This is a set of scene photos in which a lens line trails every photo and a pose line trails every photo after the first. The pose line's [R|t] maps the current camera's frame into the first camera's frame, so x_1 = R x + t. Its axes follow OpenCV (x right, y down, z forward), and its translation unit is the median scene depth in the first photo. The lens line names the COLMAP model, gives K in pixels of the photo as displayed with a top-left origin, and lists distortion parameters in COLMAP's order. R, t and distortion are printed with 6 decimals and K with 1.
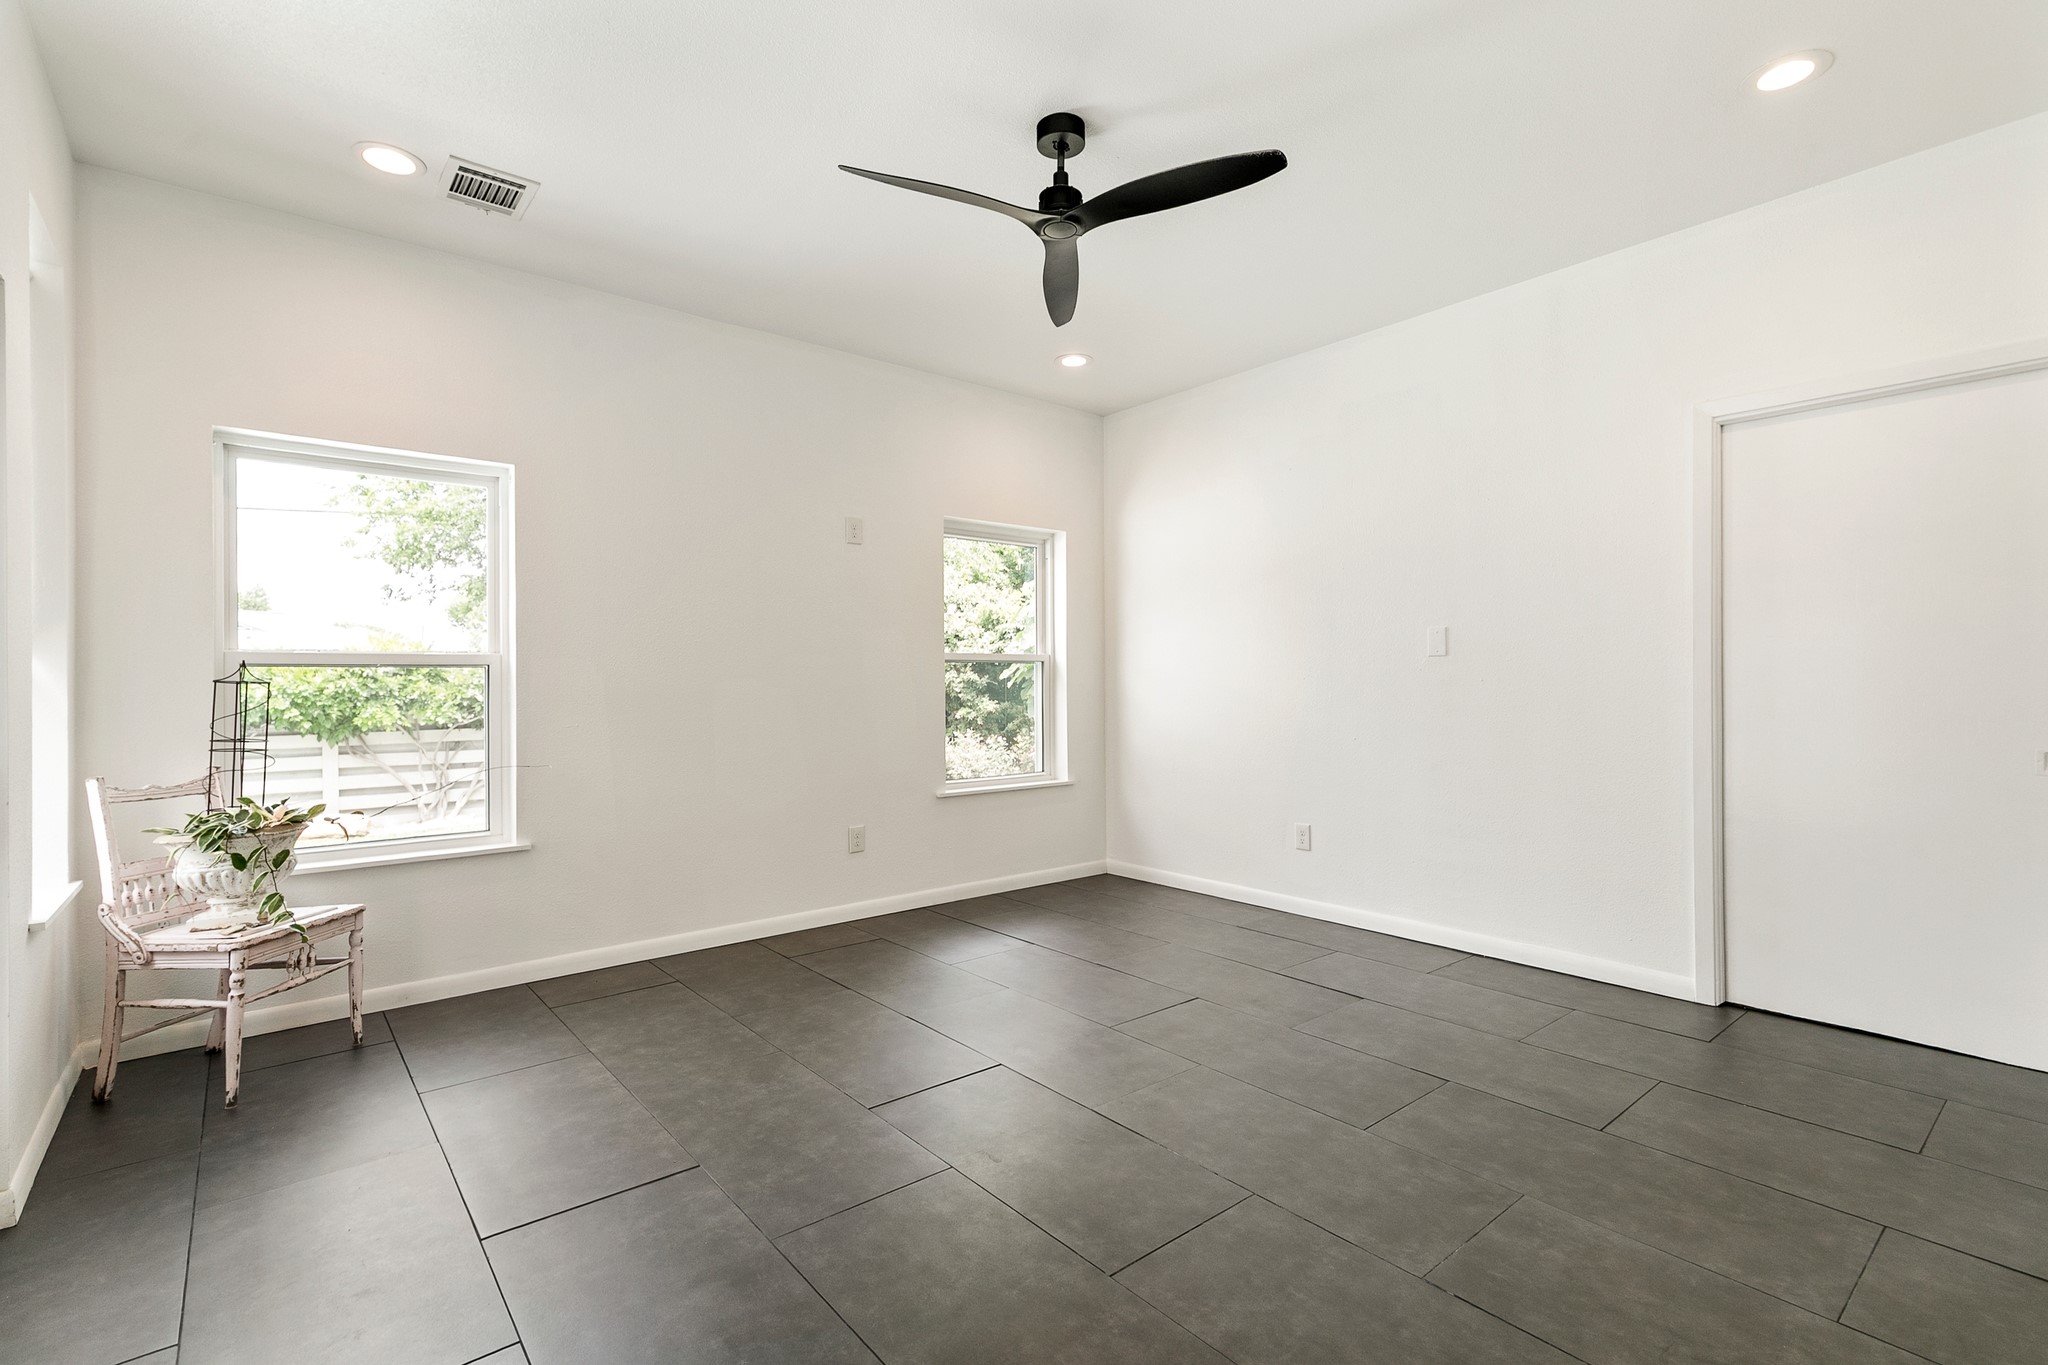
lens RADIAL K [[936.8, 0, 1029.7], [0, 936.8, 687.8], [0, 0, 1]] dist [0.003754, -0.000023]
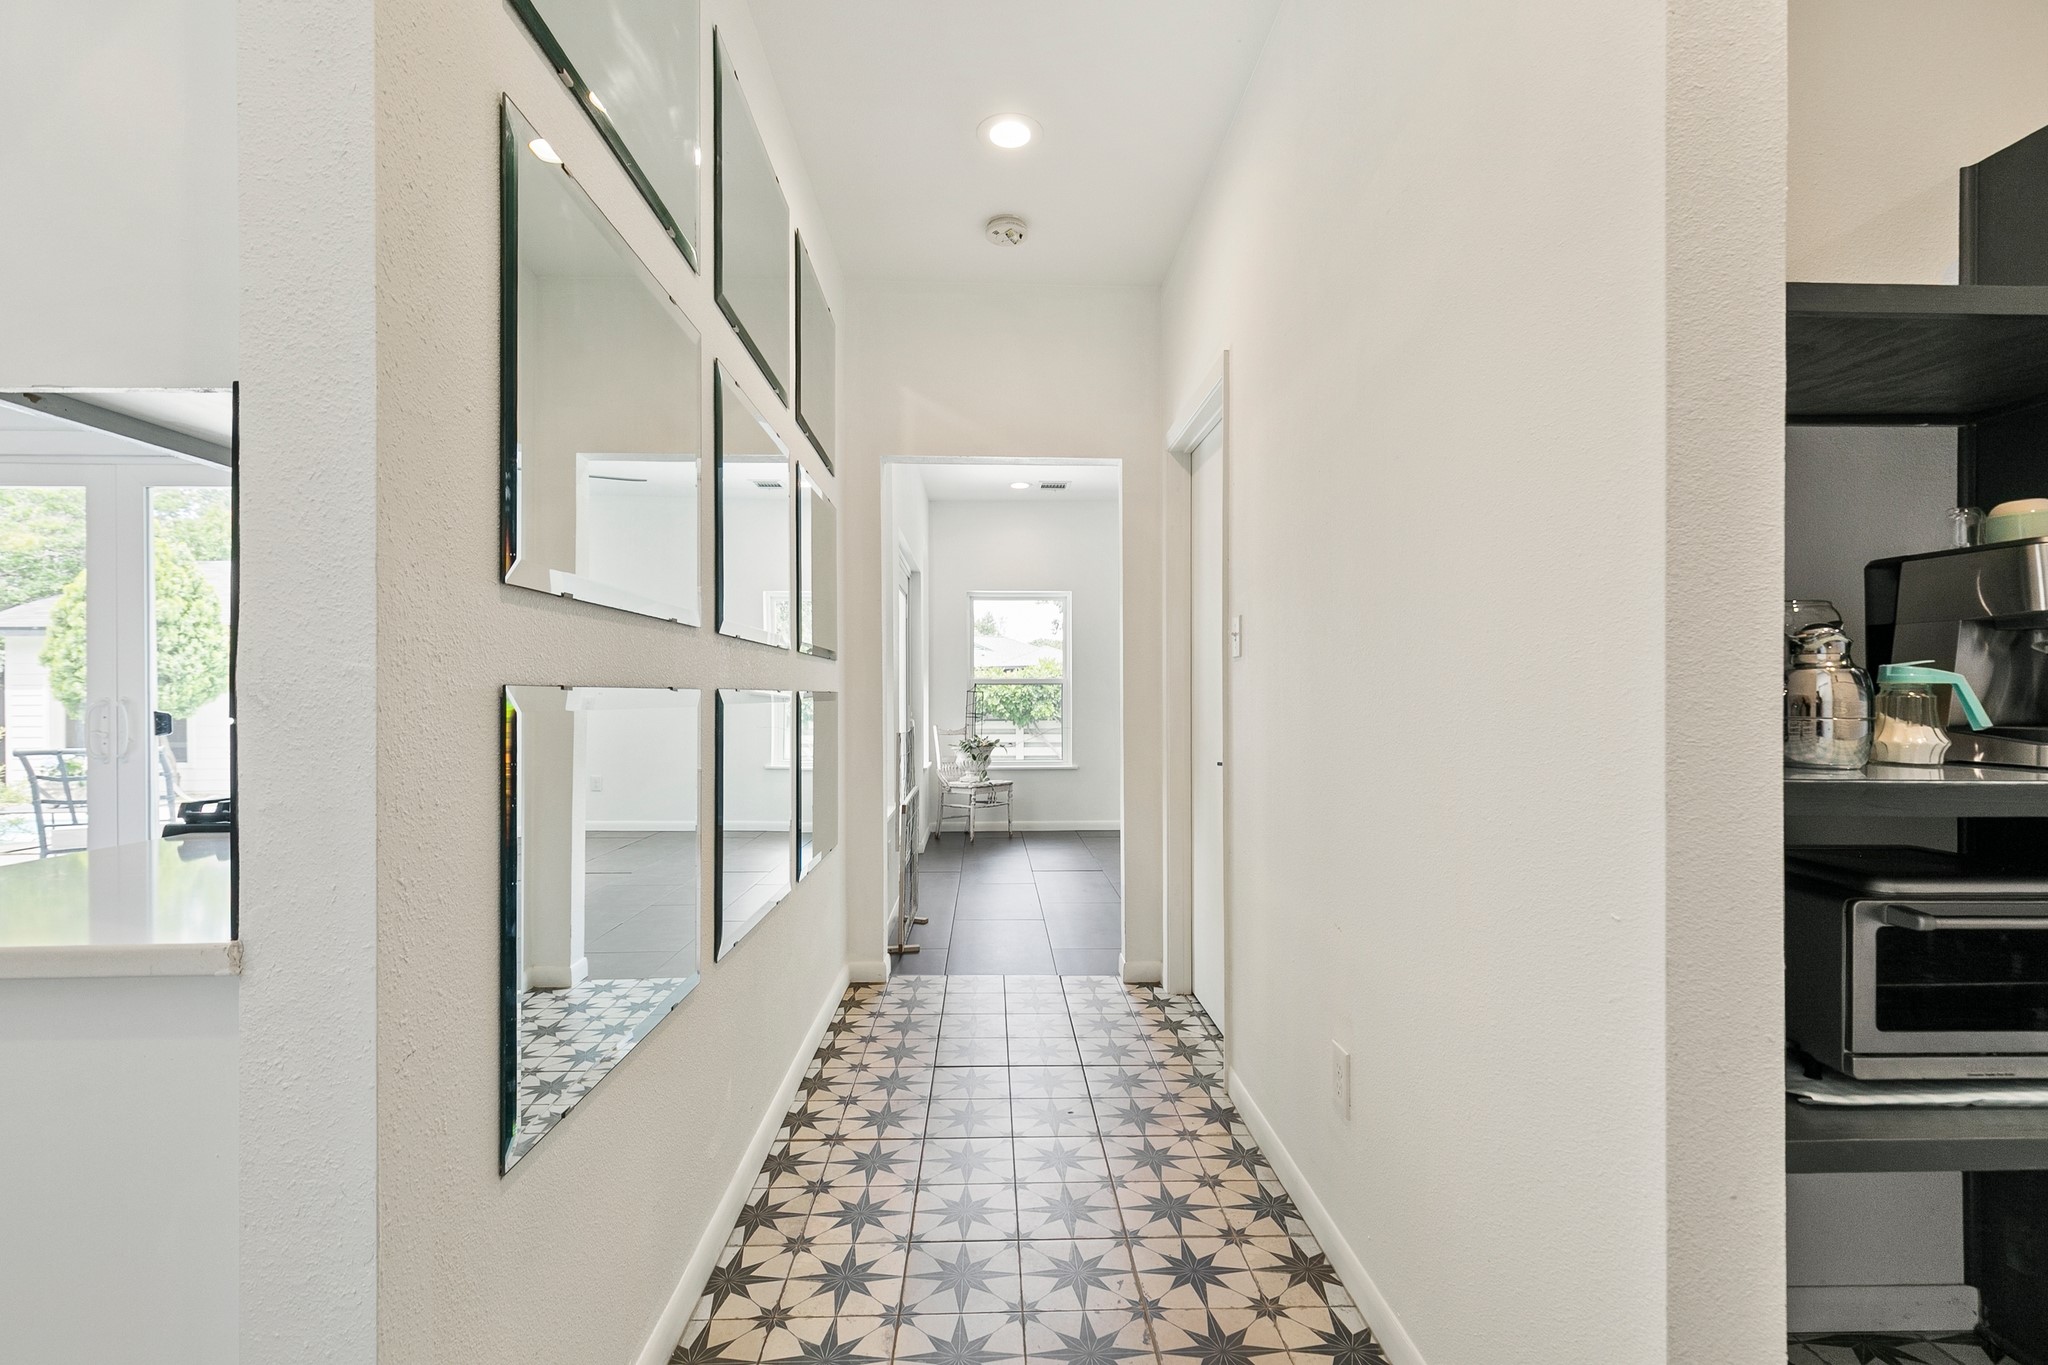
lens RADIAL K [[936.8, 0, 1005.9], [0, 936.8, 721.4], [0, 0, 1]] dist [0.003754, -0.000023]
pose [[0.782690, 0.020626, -0.622069, 0.856280], [-0.001052, 0.999493, 0.031818, -0.006581], [0.622410, -0.024249, 0.782315, -0.994008]]
